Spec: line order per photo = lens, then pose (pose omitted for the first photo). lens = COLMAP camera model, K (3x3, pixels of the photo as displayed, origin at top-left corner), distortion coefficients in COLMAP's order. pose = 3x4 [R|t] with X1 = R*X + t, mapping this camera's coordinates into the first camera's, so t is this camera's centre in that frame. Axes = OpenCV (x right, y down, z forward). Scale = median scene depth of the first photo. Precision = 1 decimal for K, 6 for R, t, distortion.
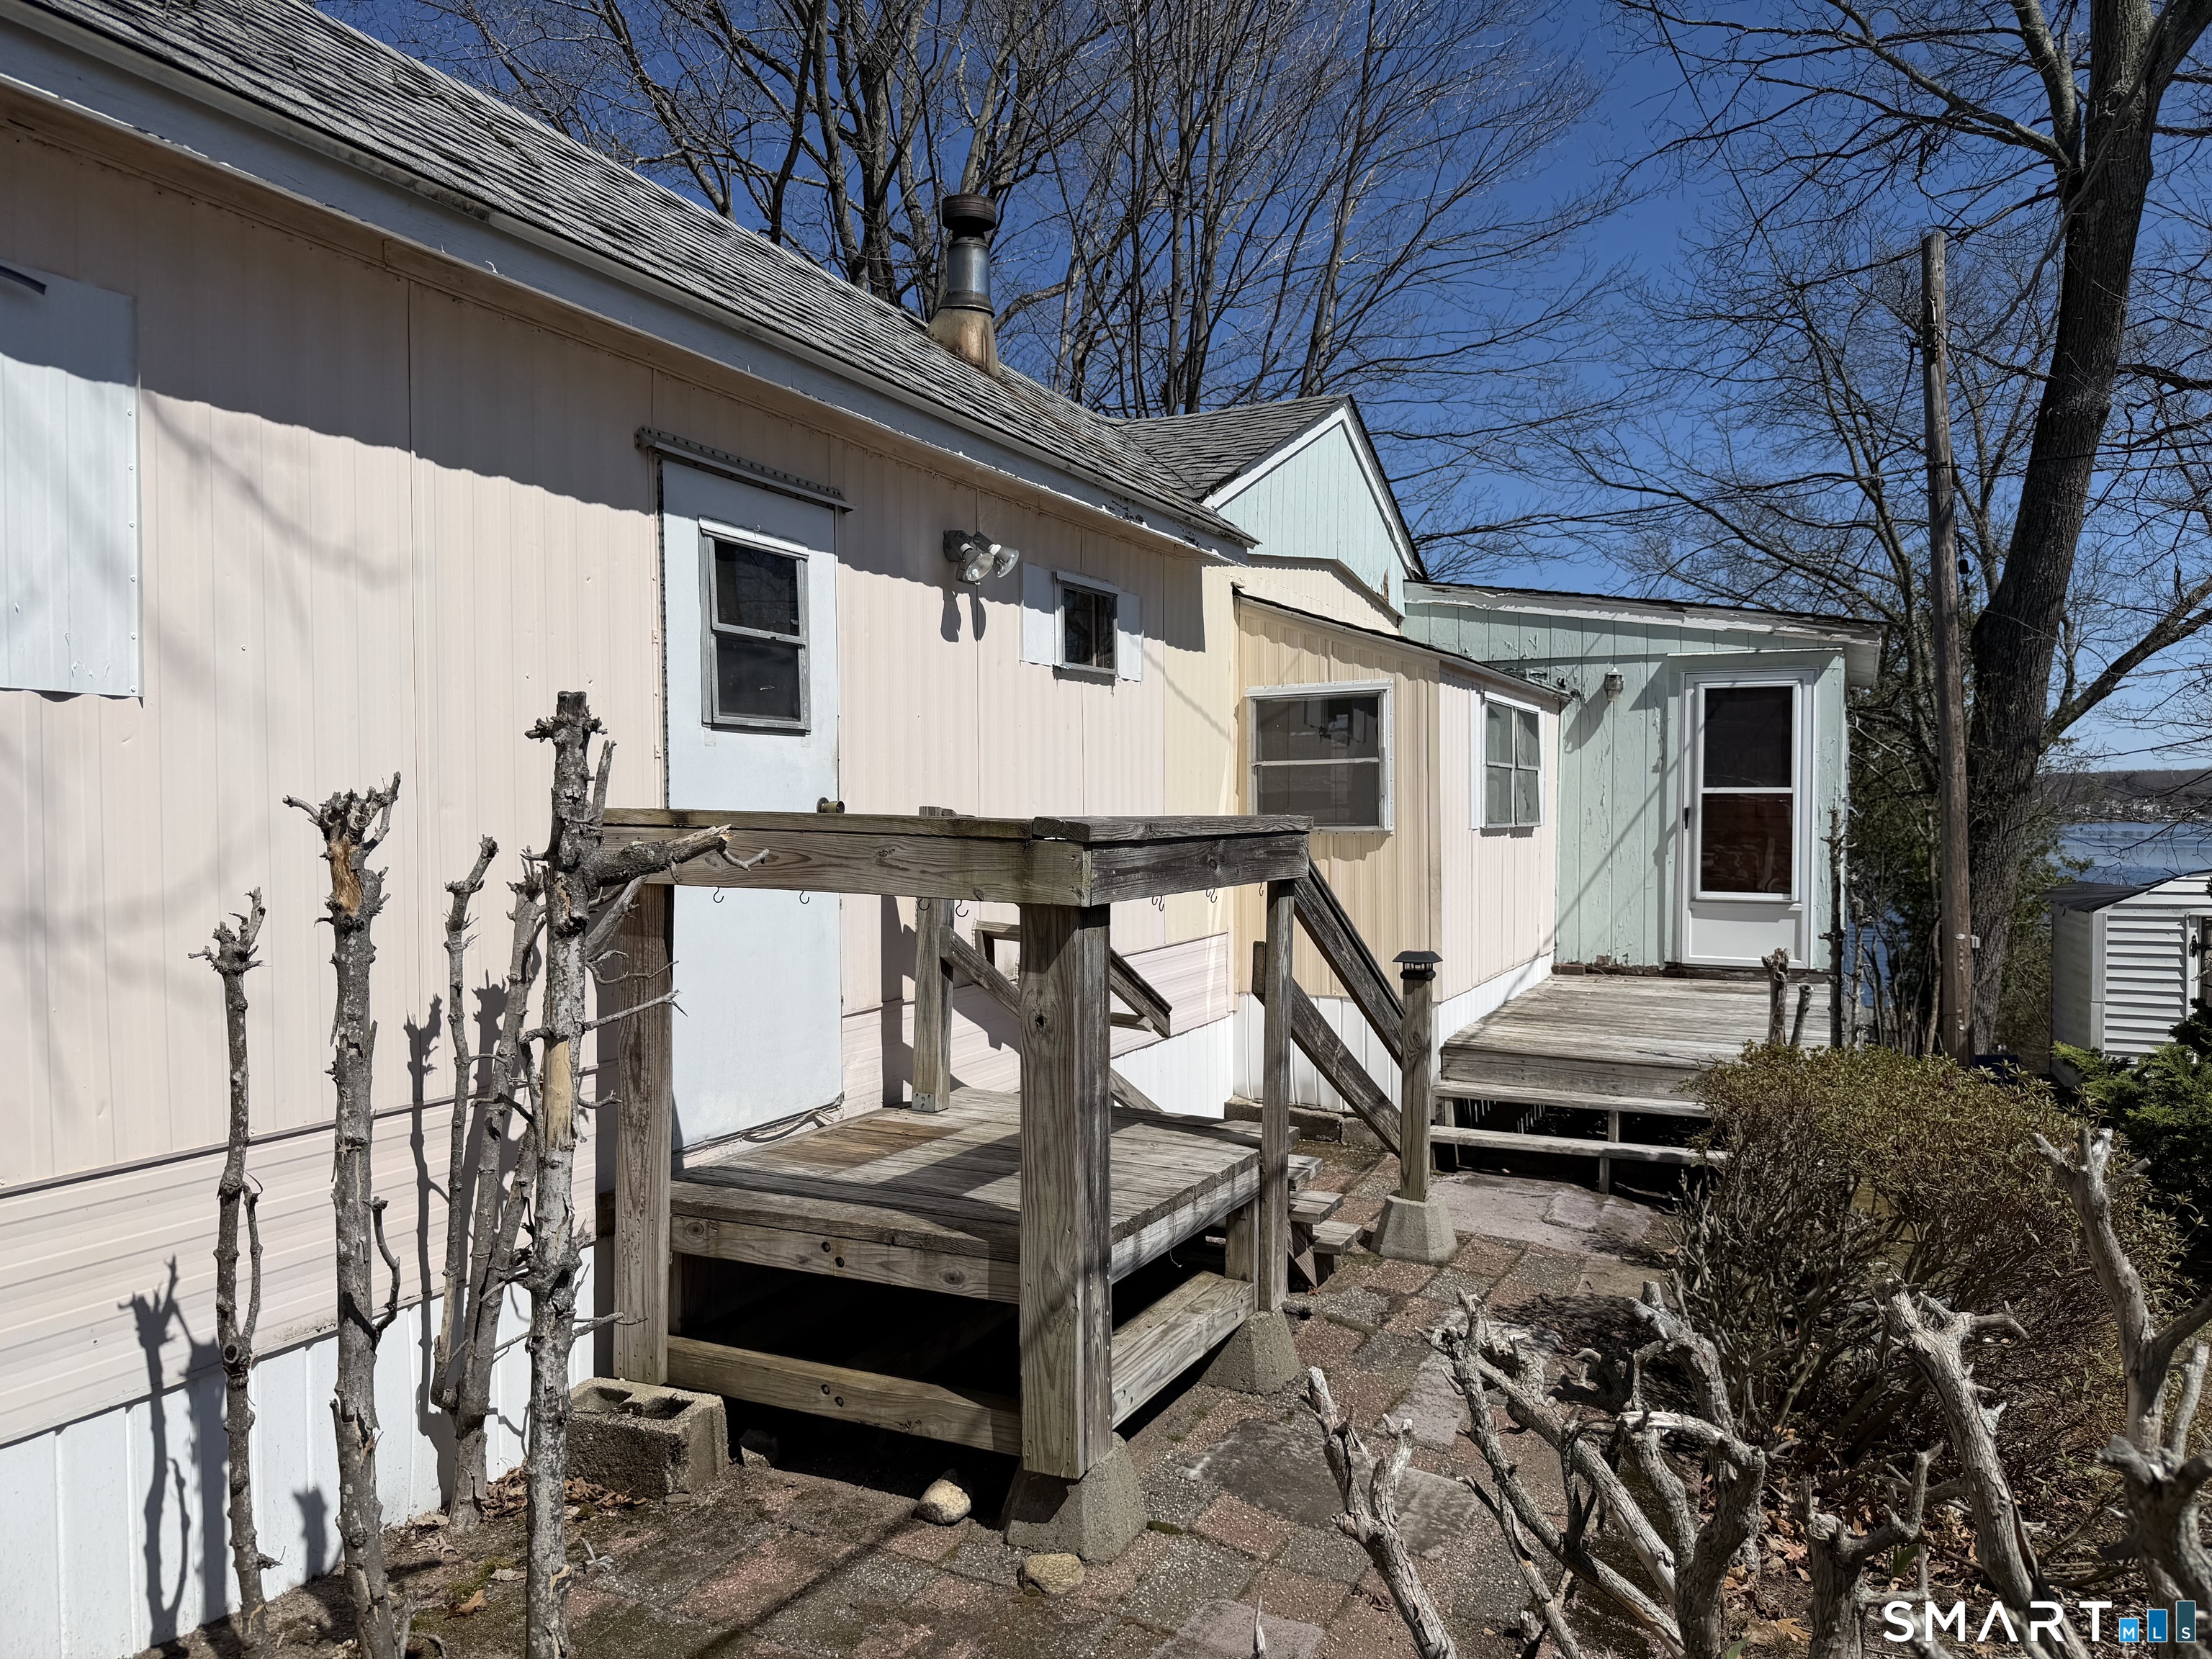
lens RADIAL K [[1575.0, 0, 1098.5], [0, 1575.0, 830.9], [0, 0, 1]] dist [0.039859, -0.058162]
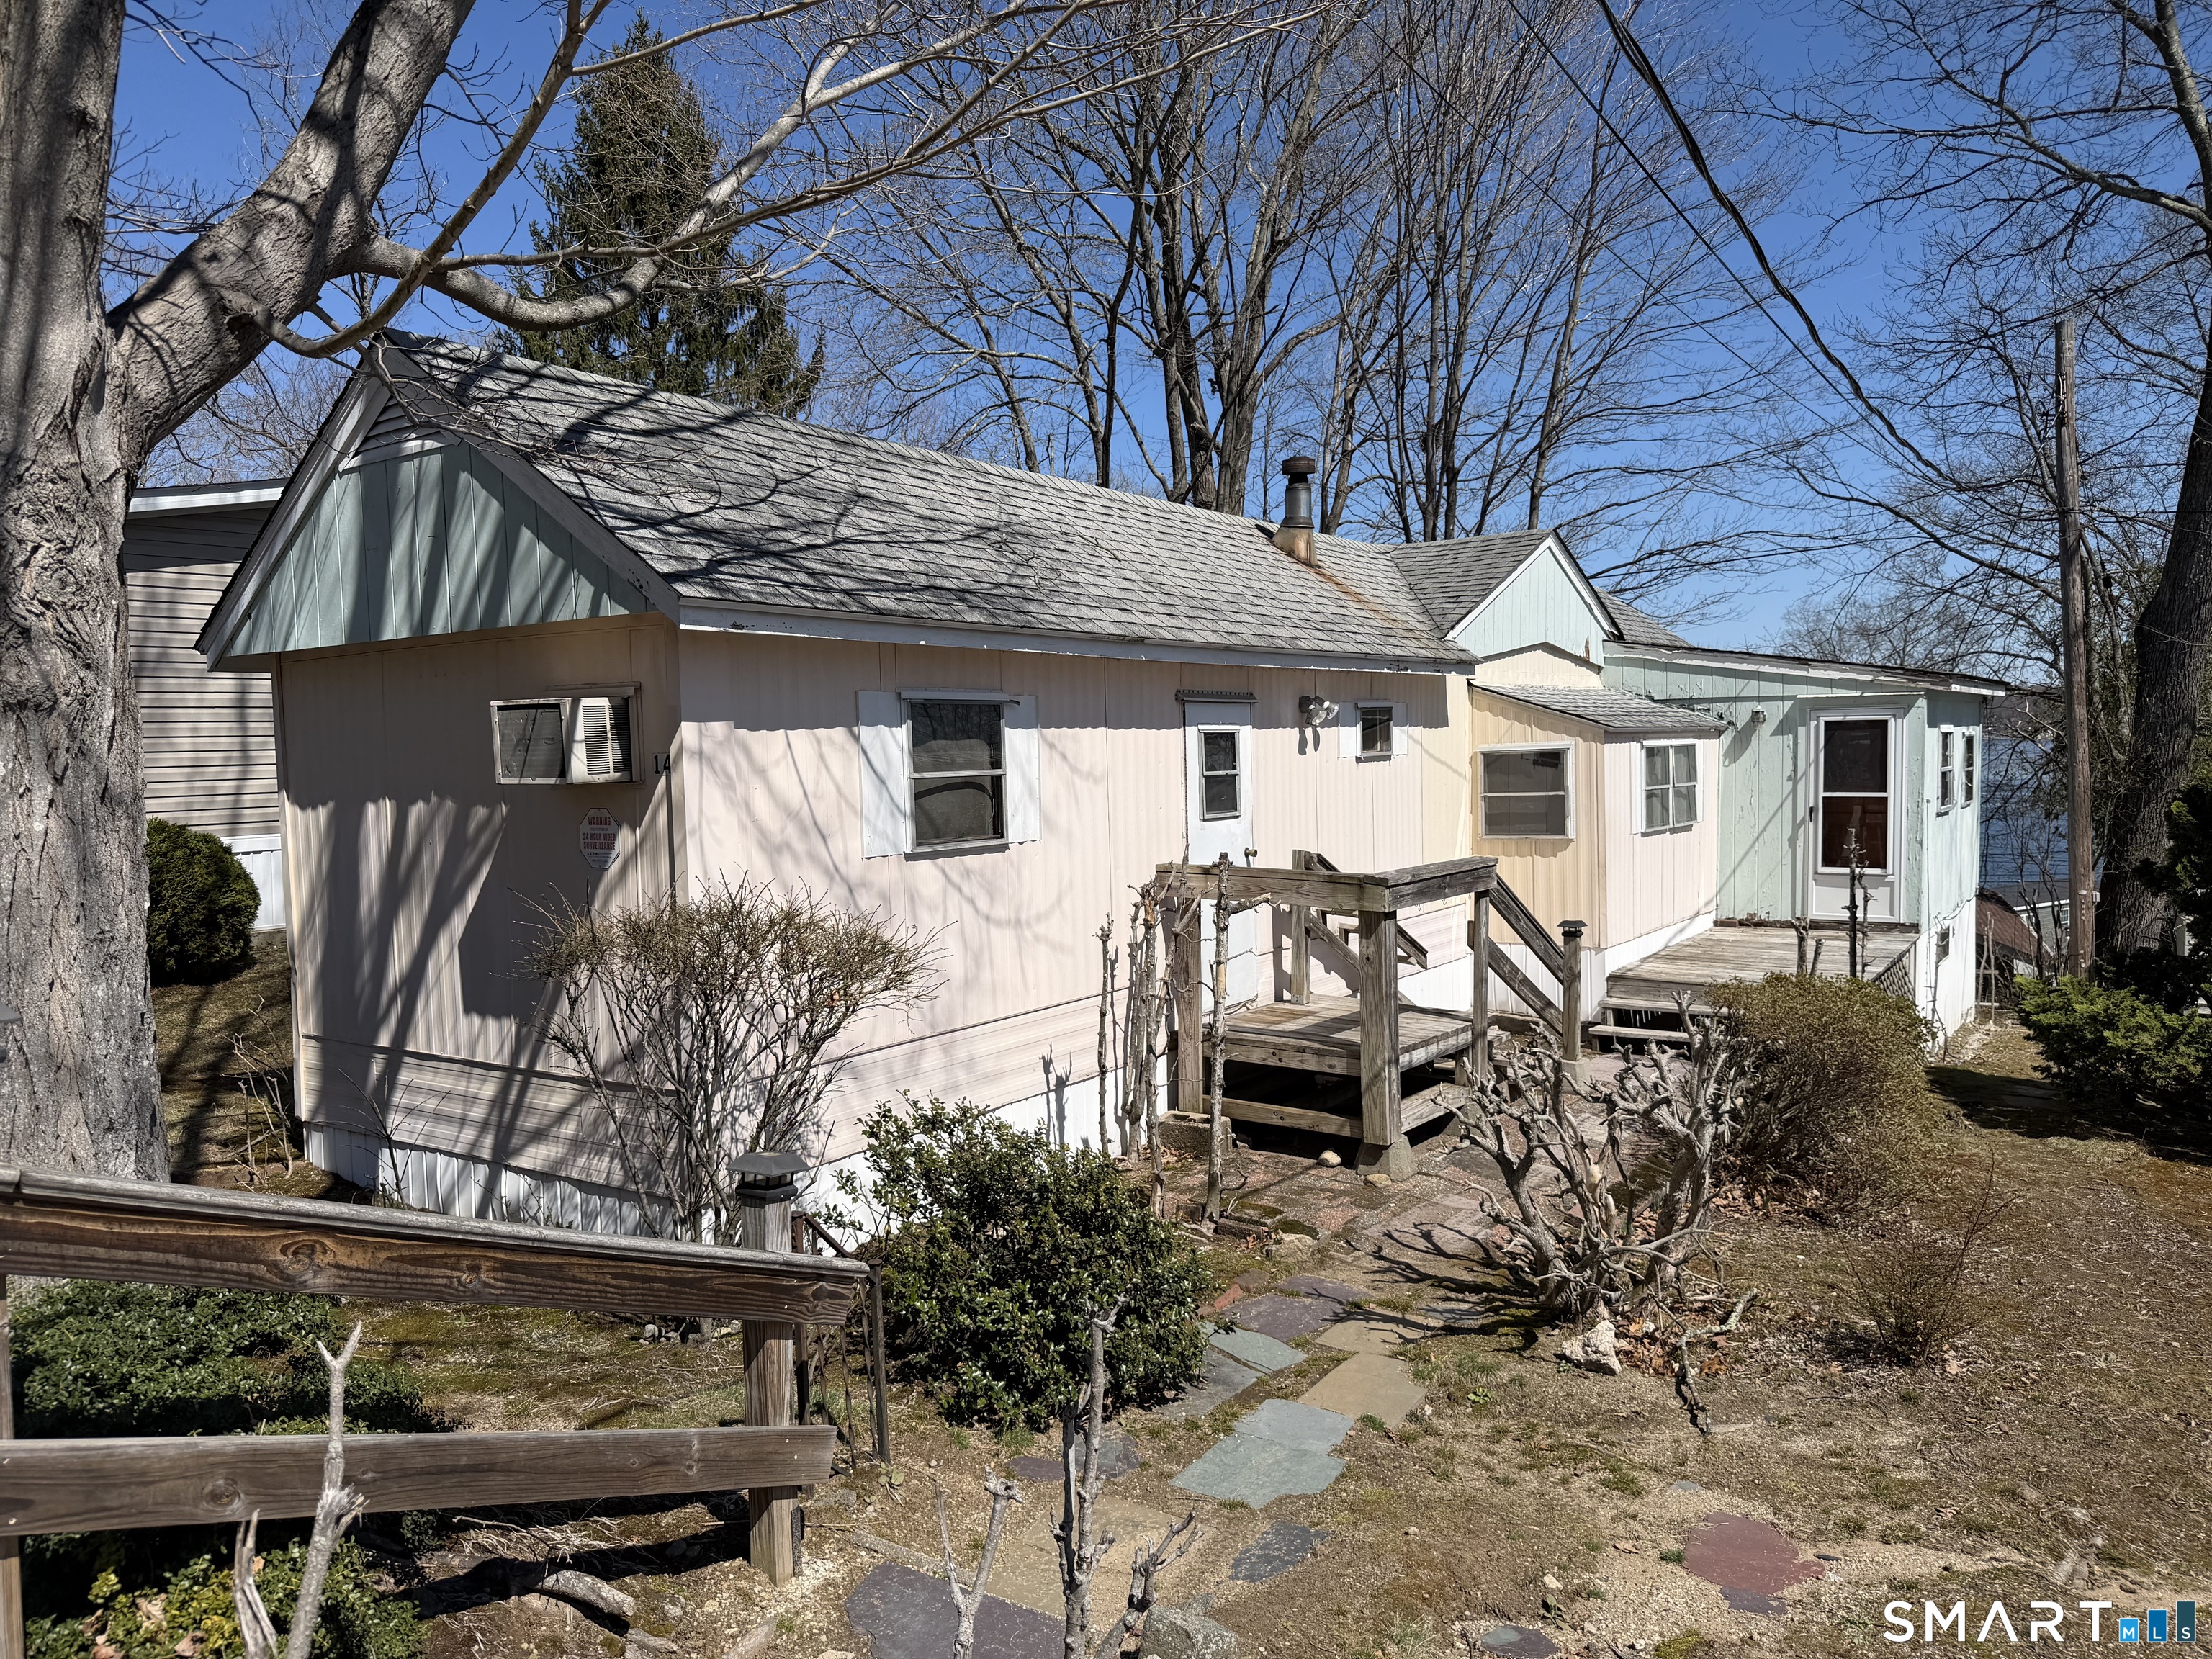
lens RADIAL K [[1575.0, 0, 1094.8], [0, 1575.0, 834.5], [0, 0, 1]] dist [0.039859, -0.058162]
pose [[0.985534, -0.011741, -0.169069, -0.014706], [0.018610, 0.999062, 0.039104, -0.063809], [0.168451, -0.041685, 0.984828, -0.537918]]
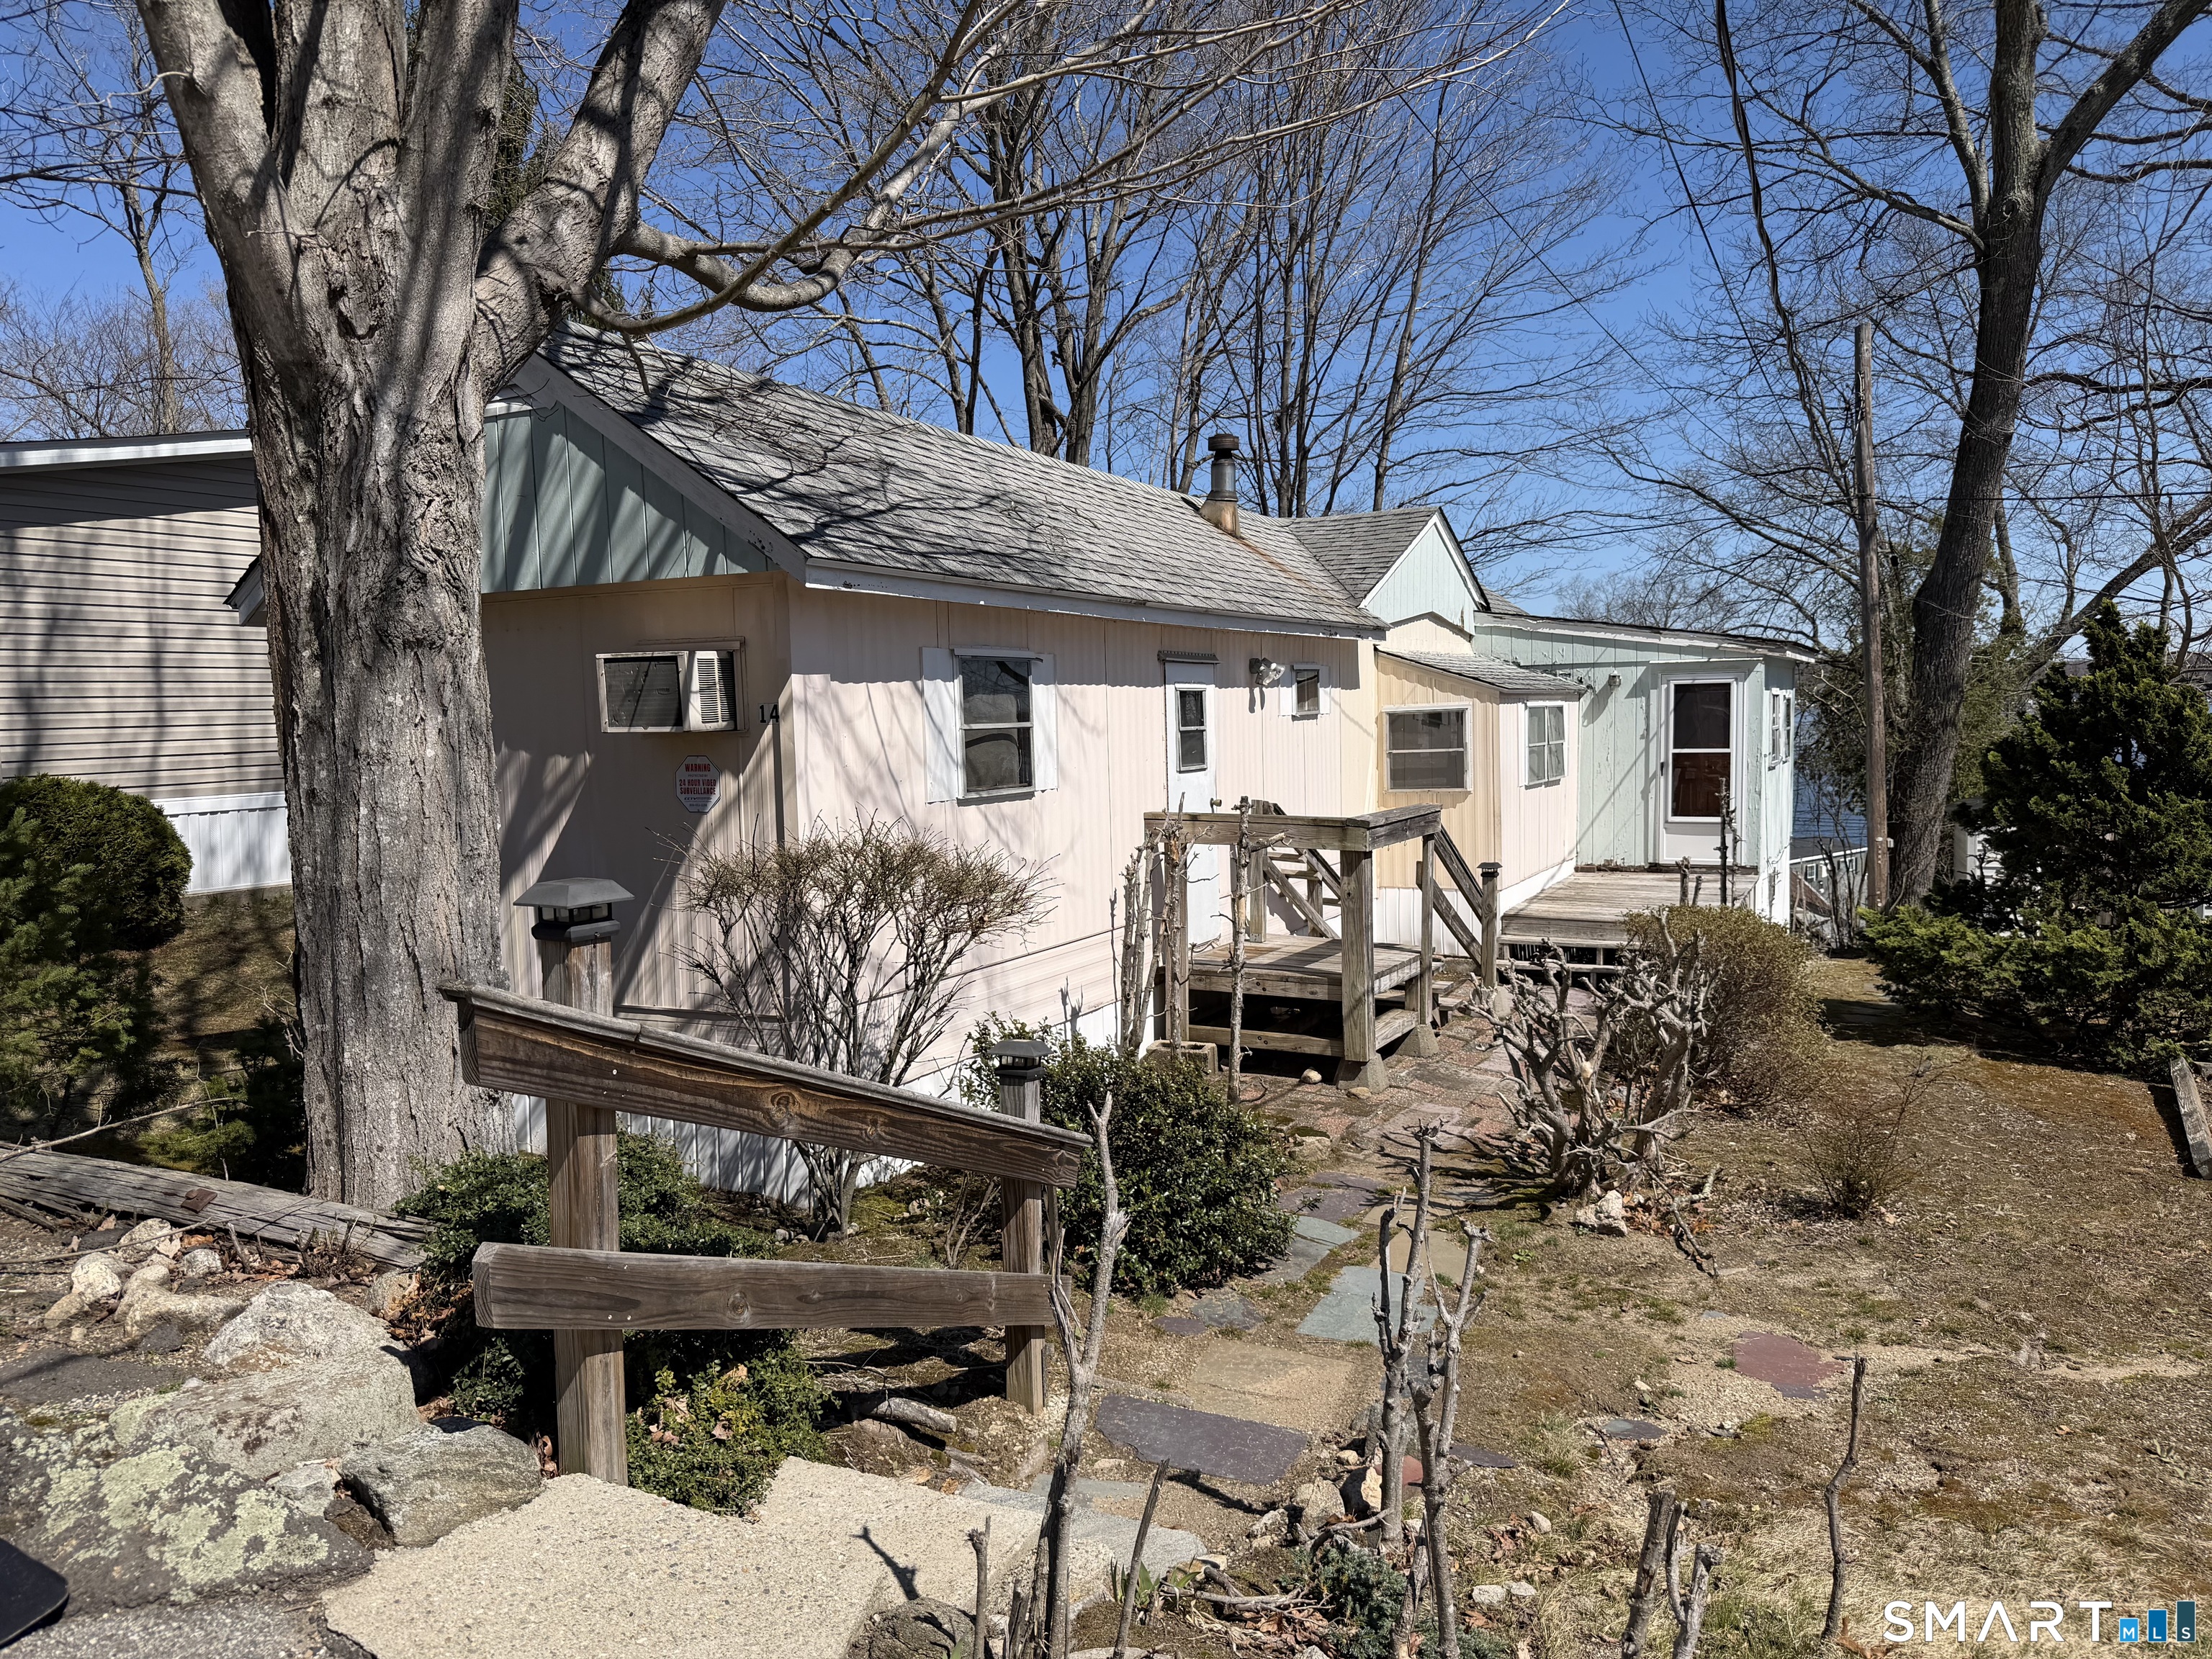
lens RADIAL K [[1575.0, 0, 1101.6], [0, 1575.0, 825.0], [0, 0, 1]] dist [0.039859, -0.058162]
pose [[0.999207, -0.020398, -0.034193, -0.135234], [0.022227, 0.998293, 0.054005, -0.055354], [0.033033, -0.054722, 0.997955, -0.622494]]
